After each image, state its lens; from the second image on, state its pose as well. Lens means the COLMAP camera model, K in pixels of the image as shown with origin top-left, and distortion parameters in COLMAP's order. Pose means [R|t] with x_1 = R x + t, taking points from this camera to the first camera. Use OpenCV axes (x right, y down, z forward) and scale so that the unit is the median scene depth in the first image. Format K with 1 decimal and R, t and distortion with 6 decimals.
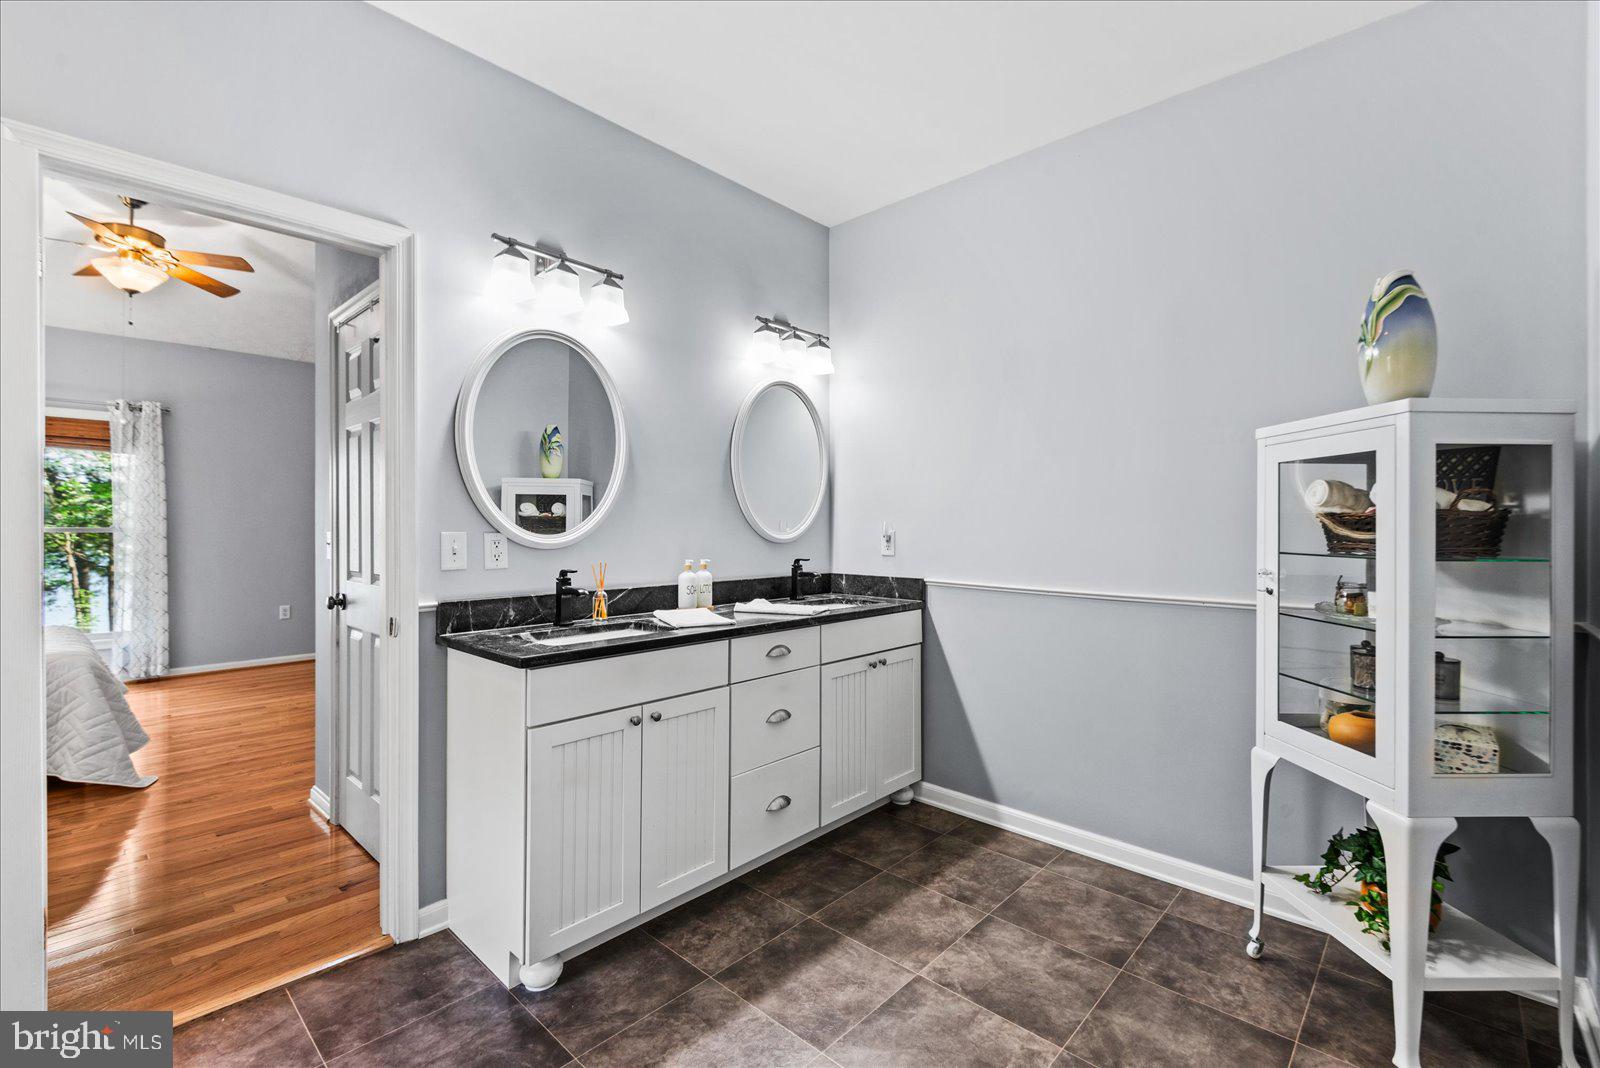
lens RADIAL K [[704.6, 0, 796.6], [0, 704.6, 522.5], [0, 0, 1]] dist [-0.002194, -0.000067]
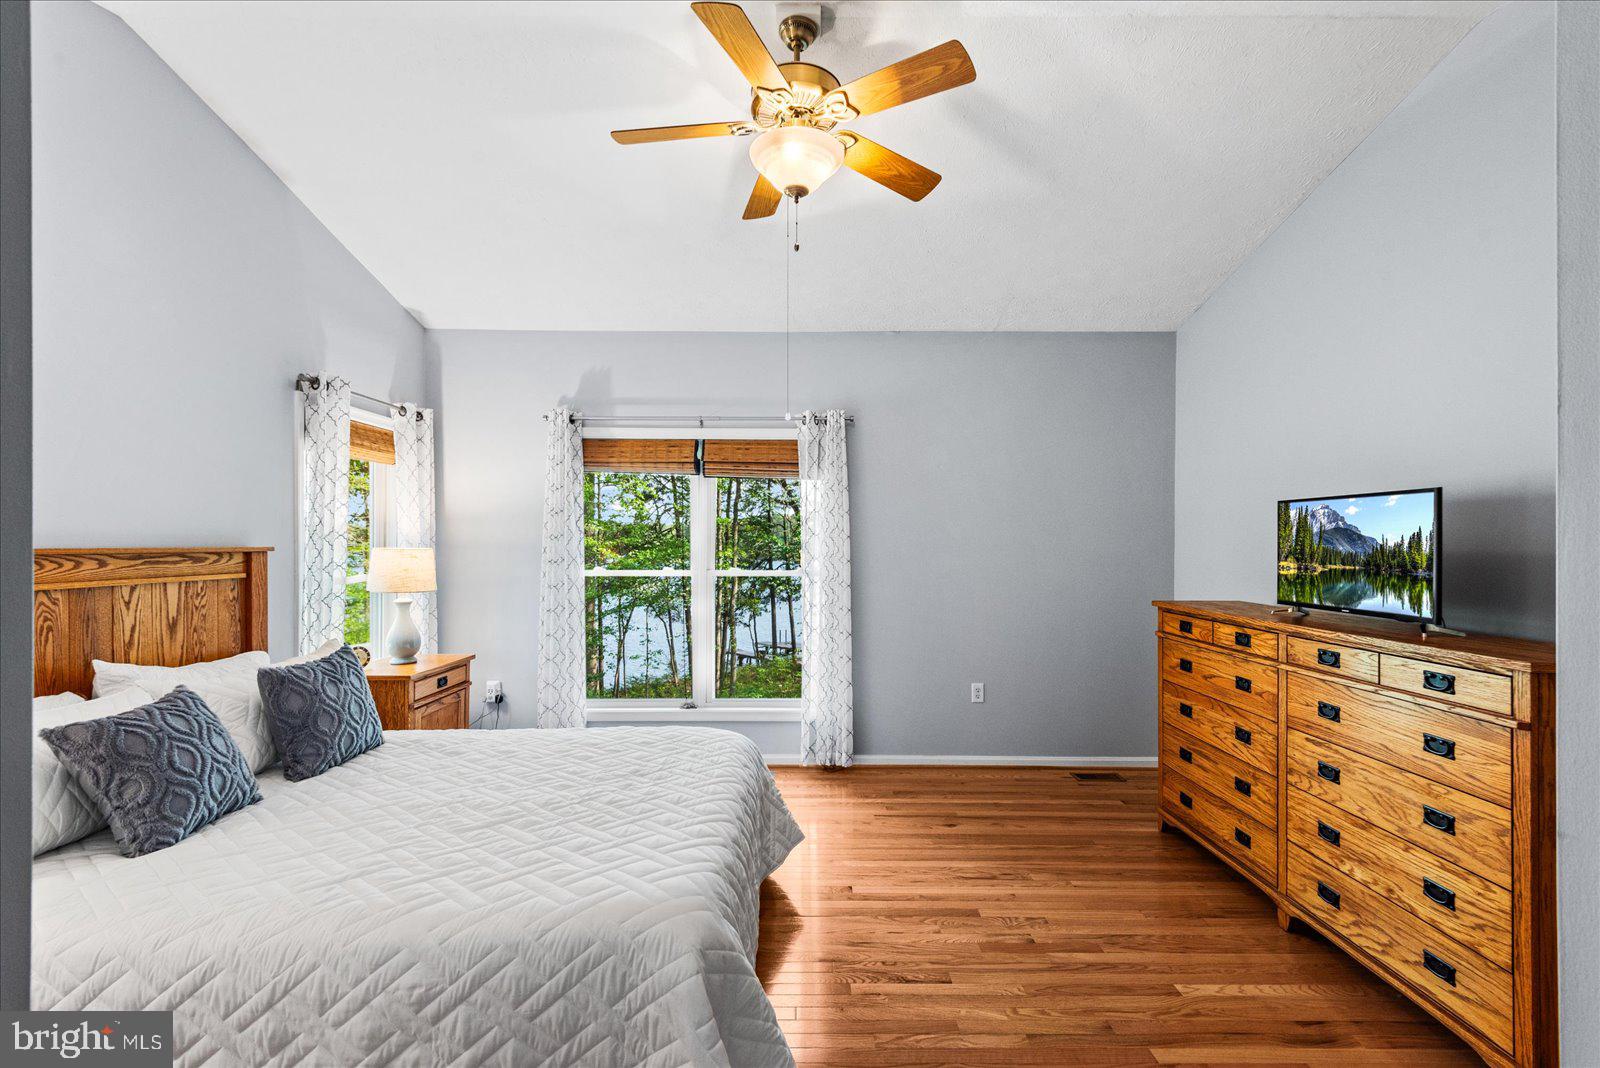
lens RADIAL K [[704.6, 0, 798.0], [0, 704.6, 538.1], [0, 0, 1]] dist [-0.002194, -0.000067]
pose [[0.684460, -0.005194, -0.729032, -0.382330], [0.002802, 0.999986, -0.004495, -0.027177], [0.729045, 0.001034, 0.684465, 0.440671]]
